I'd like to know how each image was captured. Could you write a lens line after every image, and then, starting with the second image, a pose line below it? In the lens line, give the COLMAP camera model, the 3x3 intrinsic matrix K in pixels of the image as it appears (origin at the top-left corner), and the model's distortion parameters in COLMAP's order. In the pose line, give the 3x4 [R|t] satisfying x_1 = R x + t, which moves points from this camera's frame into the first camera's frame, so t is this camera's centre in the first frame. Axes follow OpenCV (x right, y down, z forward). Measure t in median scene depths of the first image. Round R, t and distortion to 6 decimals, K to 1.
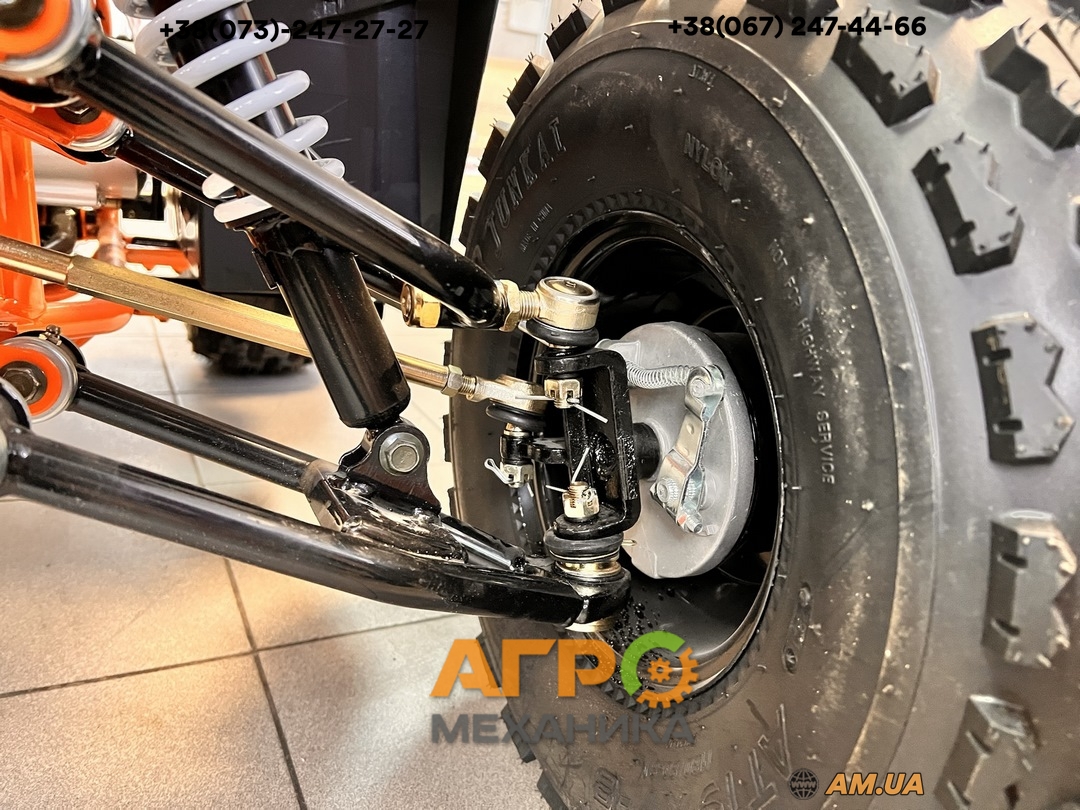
lens RADIAL K [[812.4, 0, 534.9], [0, 812.4, 408.6], [0, 0, 1]] dist [0.065790, -0.083370]
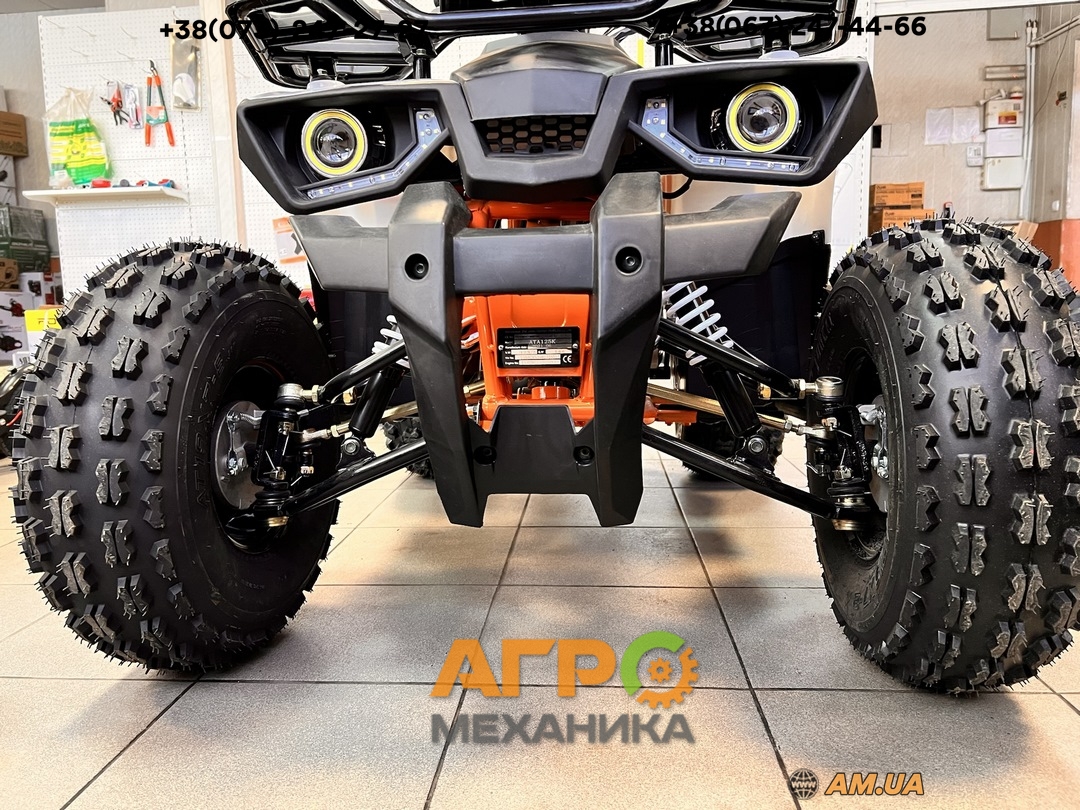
lens RADIAL K [[812.4, 0, 534.9], [0, 812.4, 408.6], [0, 0, 1]] dist [0.065790, -0.083370]
pose [[0.840231, -0.068865, -0.537838, 0.690710], [-0.044764, 0.979707, -0.195374, 0.508434], [0.540378, 0.188235, 0.820097, -1.634876]]
